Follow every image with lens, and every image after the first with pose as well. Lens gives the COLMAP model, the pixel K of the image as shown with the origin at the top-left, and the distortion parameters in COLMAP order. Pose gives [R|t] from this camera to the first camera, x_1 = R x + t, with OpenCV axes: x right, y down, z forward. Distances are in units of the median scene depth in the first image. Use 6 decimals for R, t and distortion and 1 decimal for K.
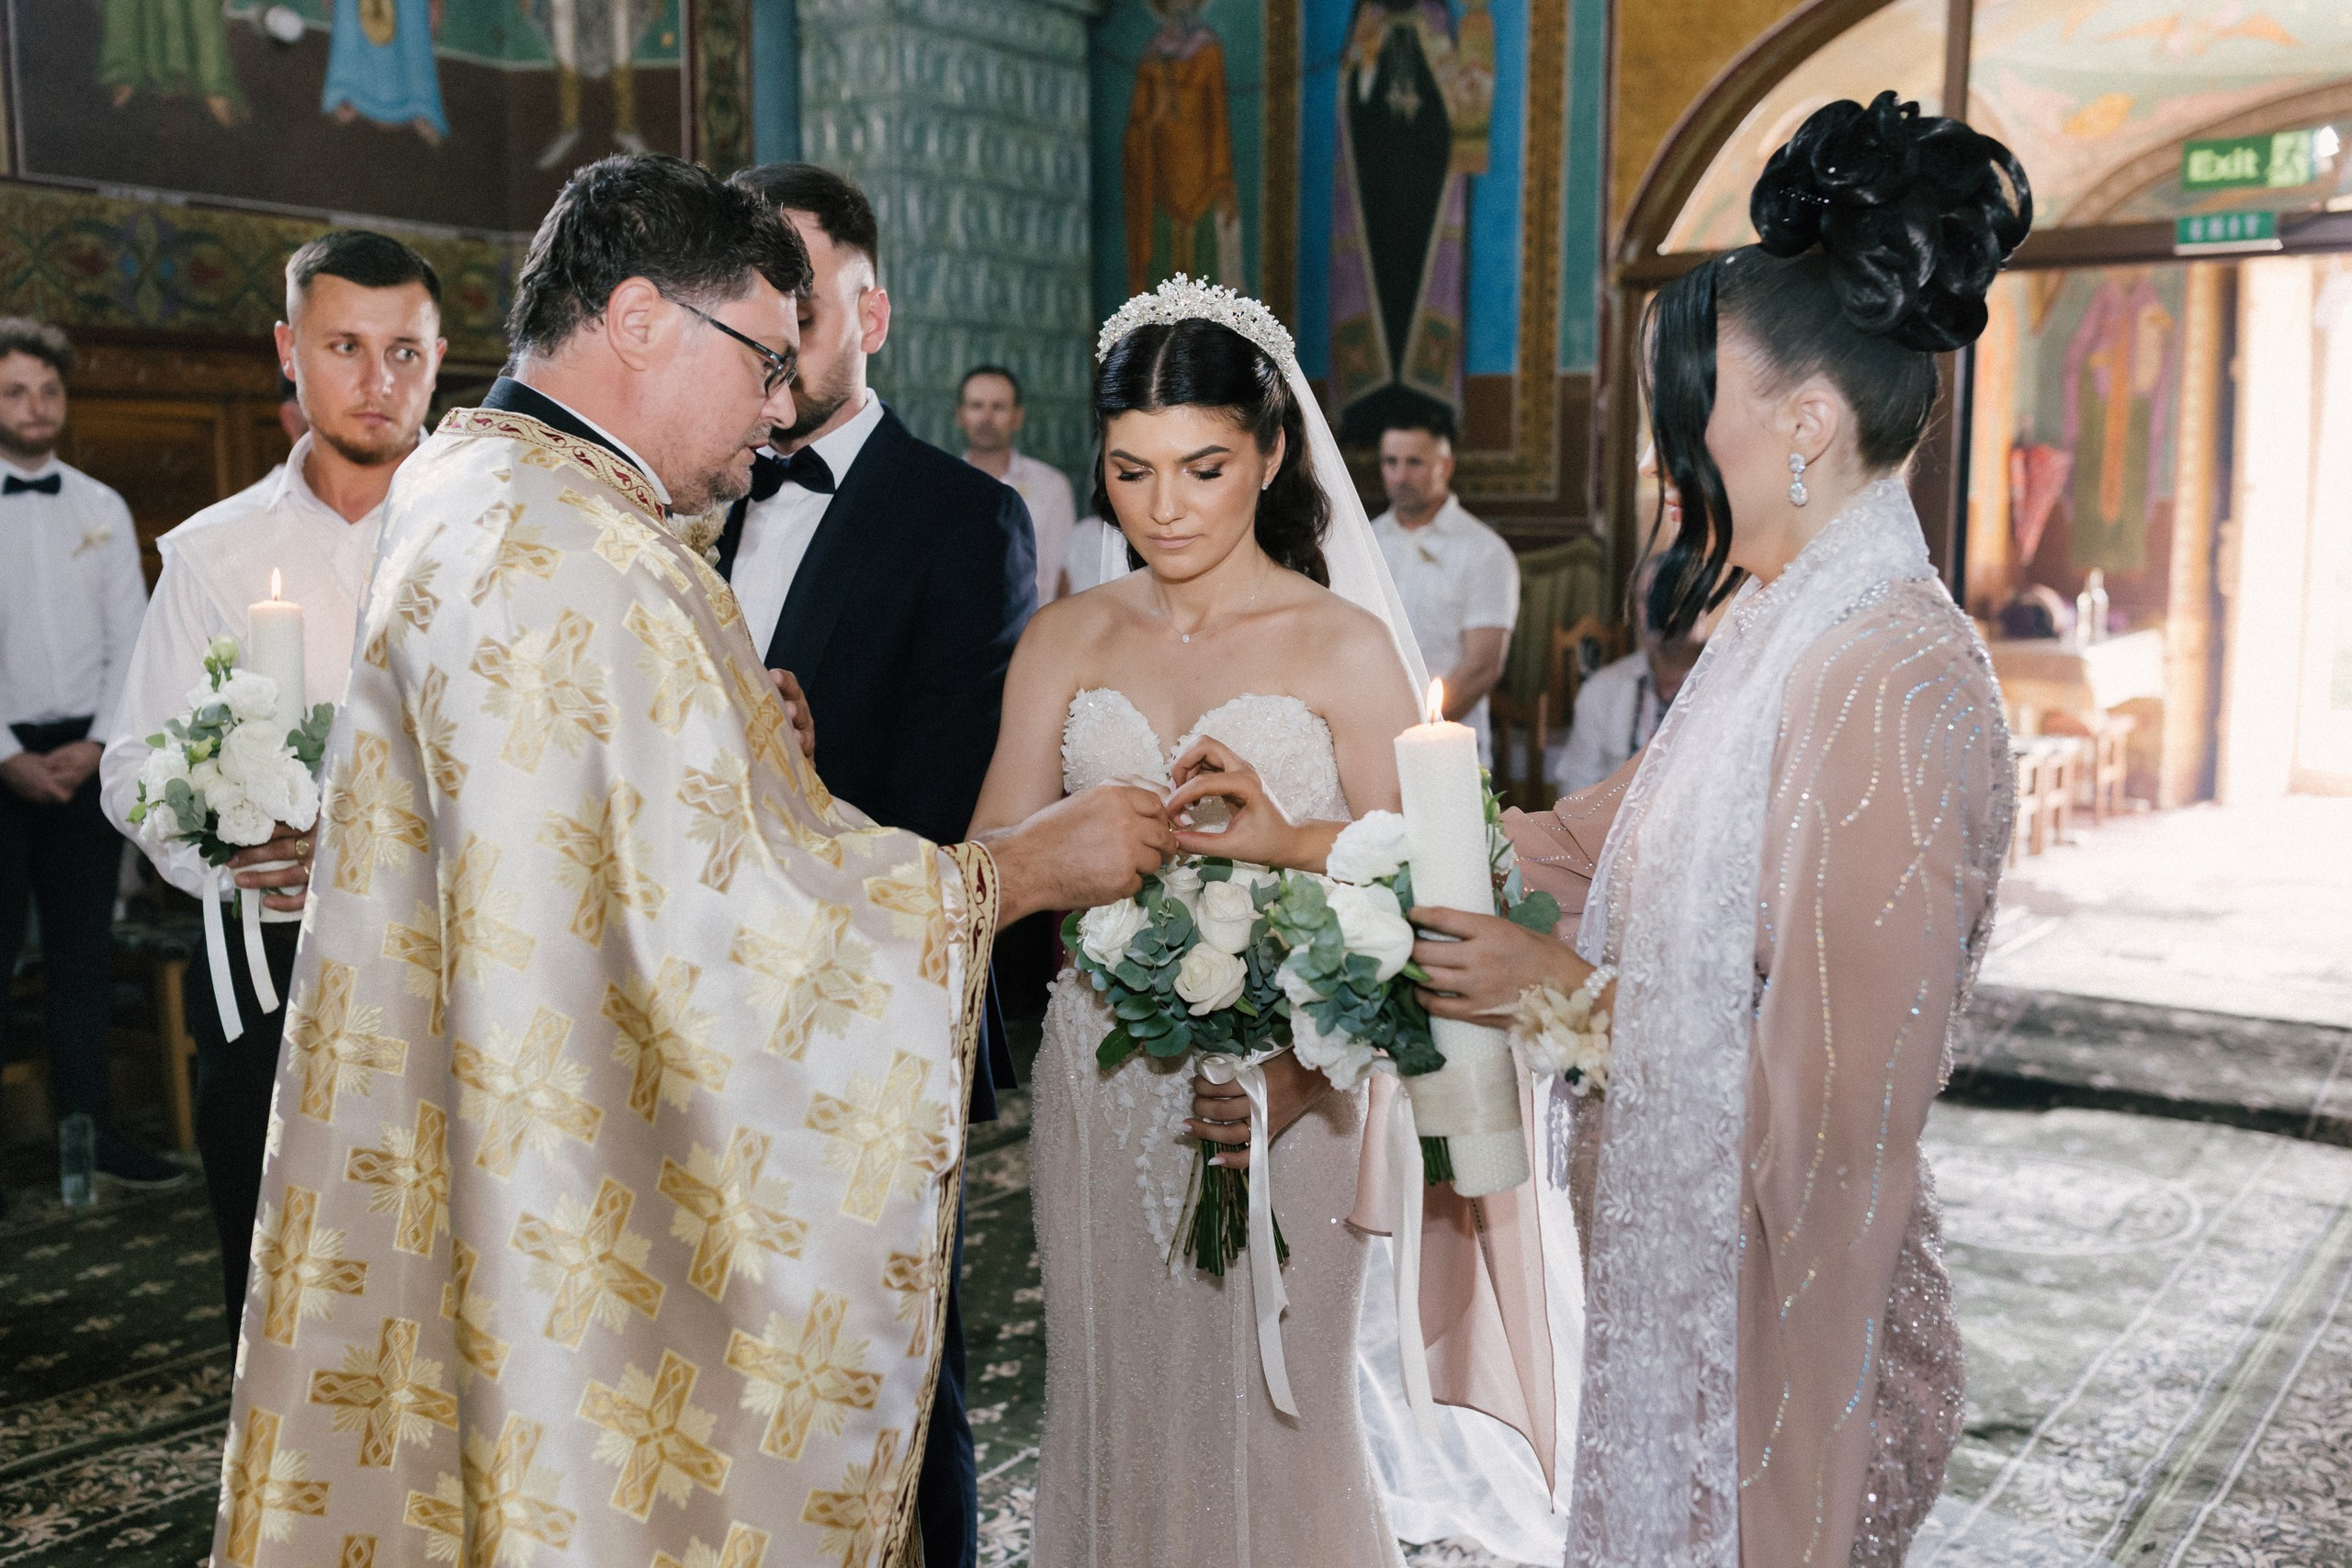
lens RADIAL K [[2266.6, 0, 1164.5], [0, 2266.6, 768.5], [0, 0, 1]] dist [0.006336, -0.009124]
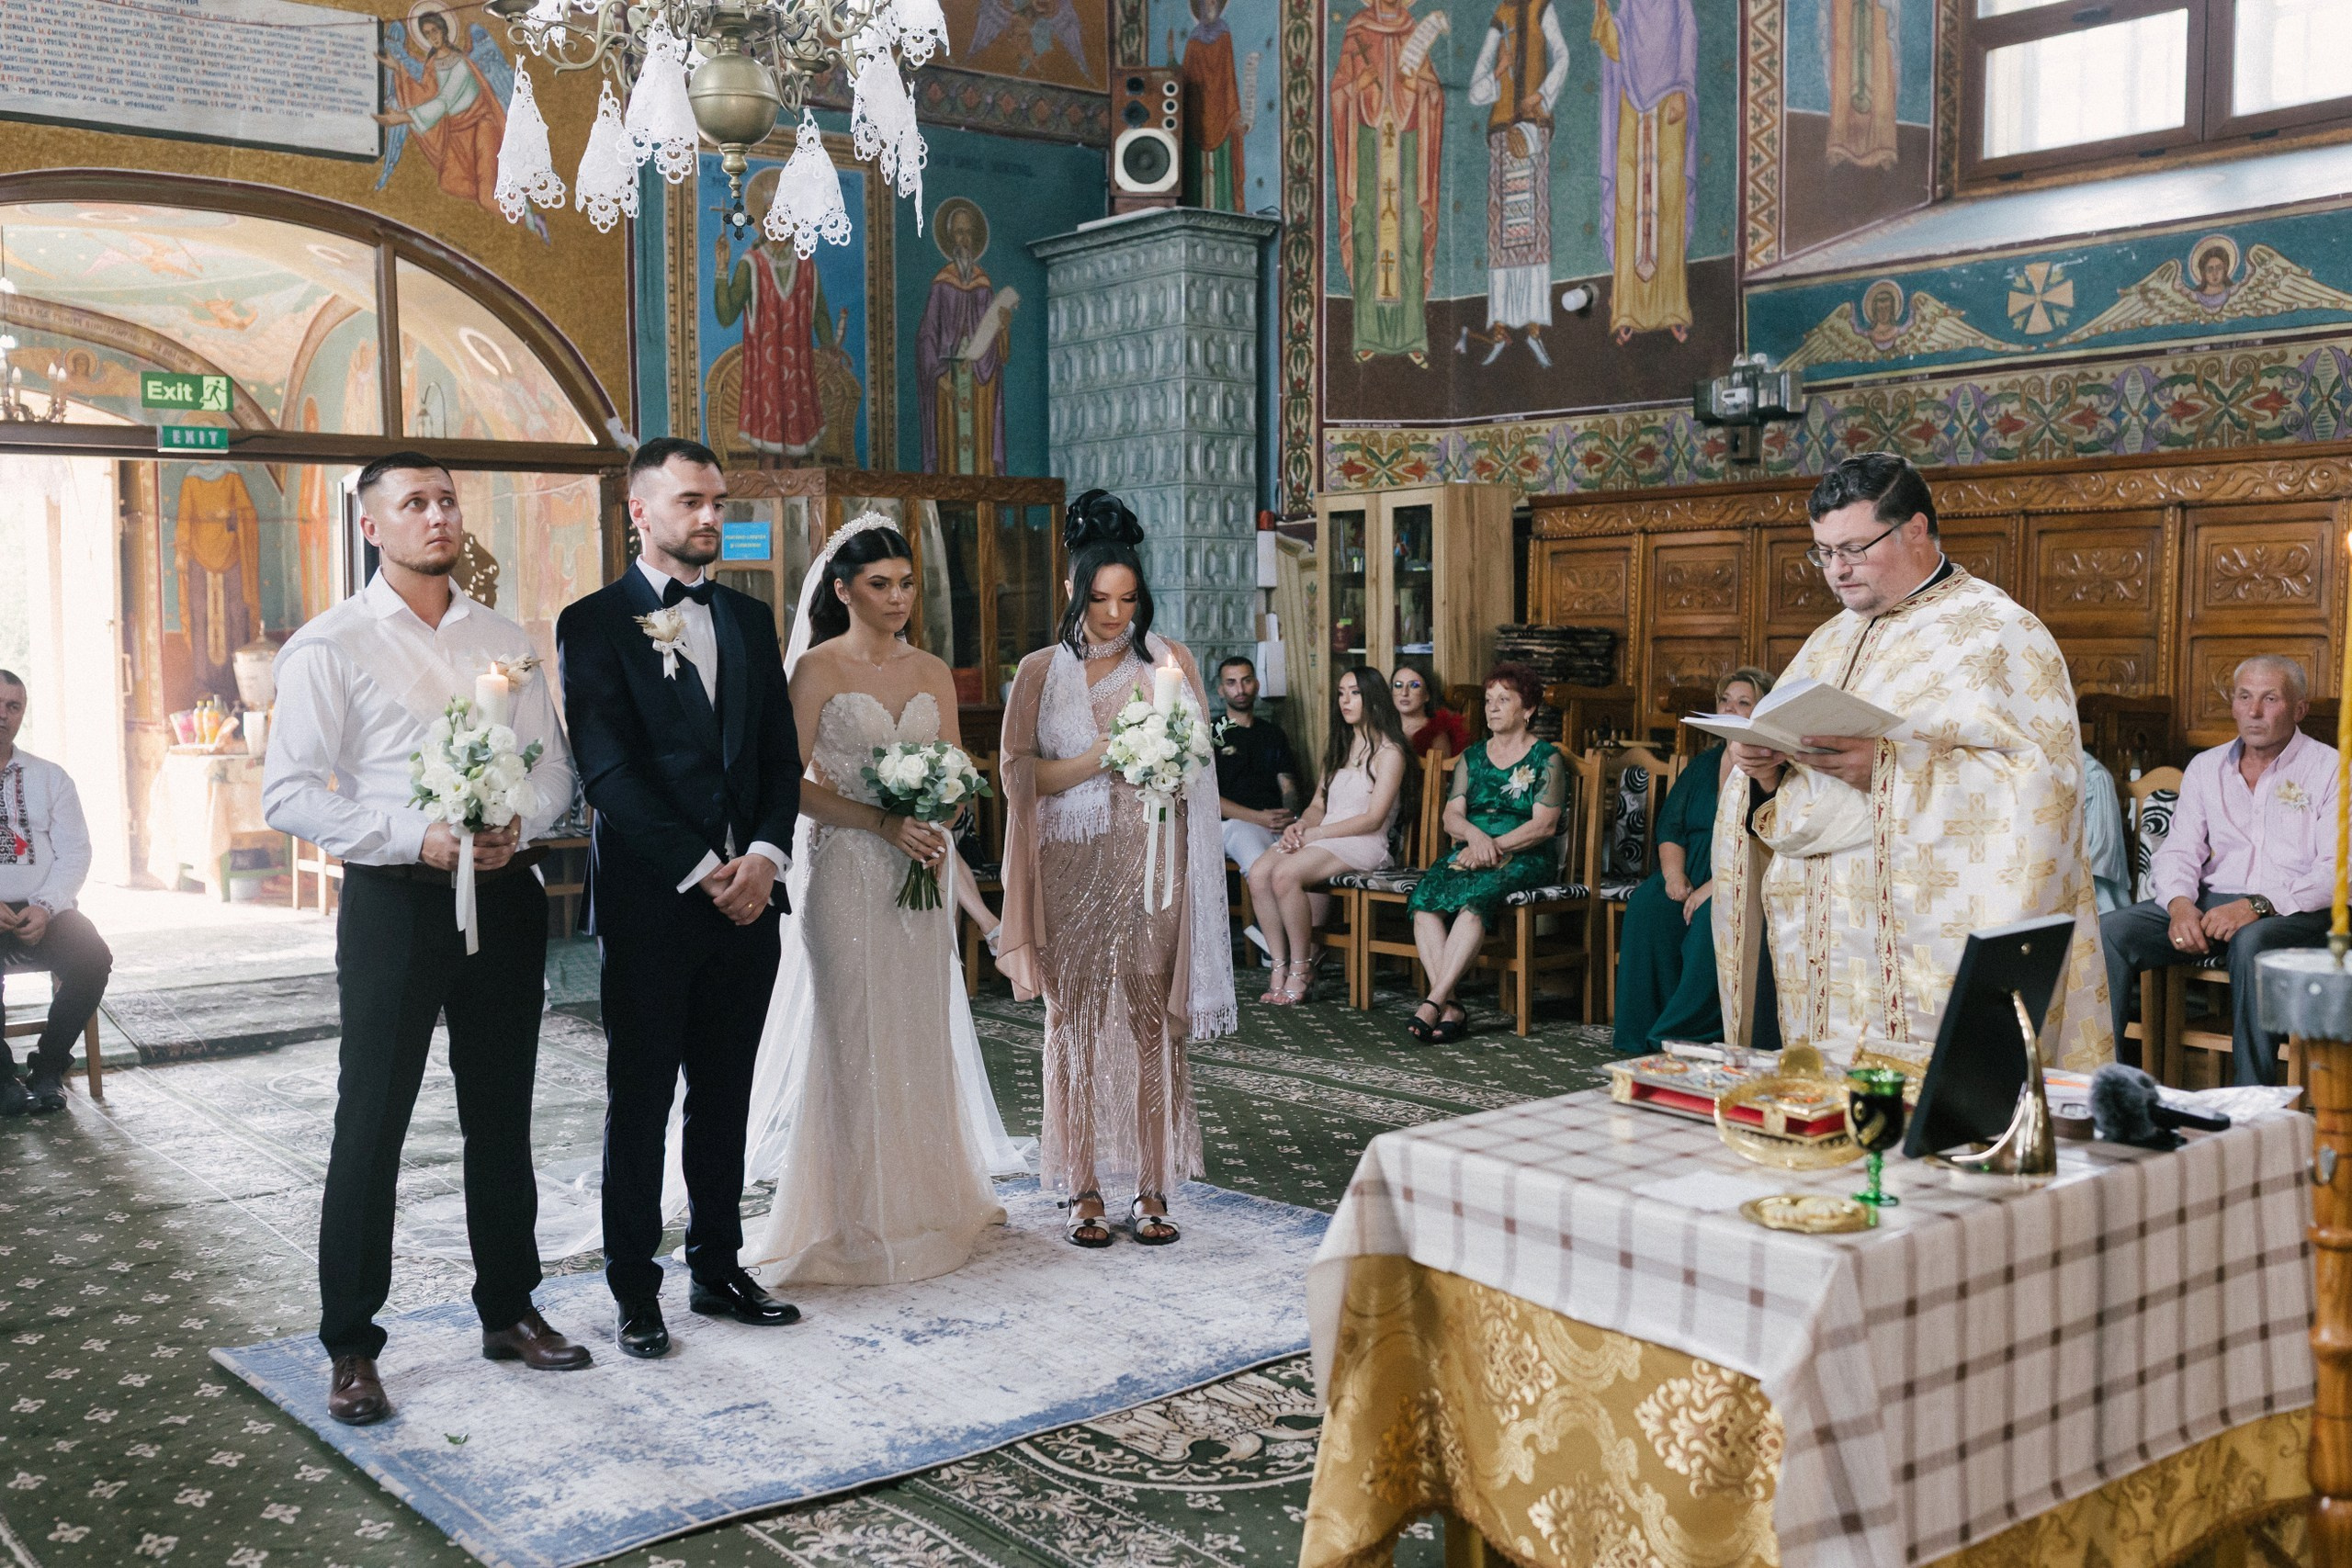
lens RADIAL K [[2330.9, 0, 1183.0], [0, 2330.9, 777.1], [0, 0, 1]] dist [0.007044, -0.015204]
pose [[0.275632, -0.066241, 0.958978, -0.651487], [0.126831, 0.991407, 0.032027, 0.004349], [-0.952859, 0.112800, 0.281665, 0.015407]]
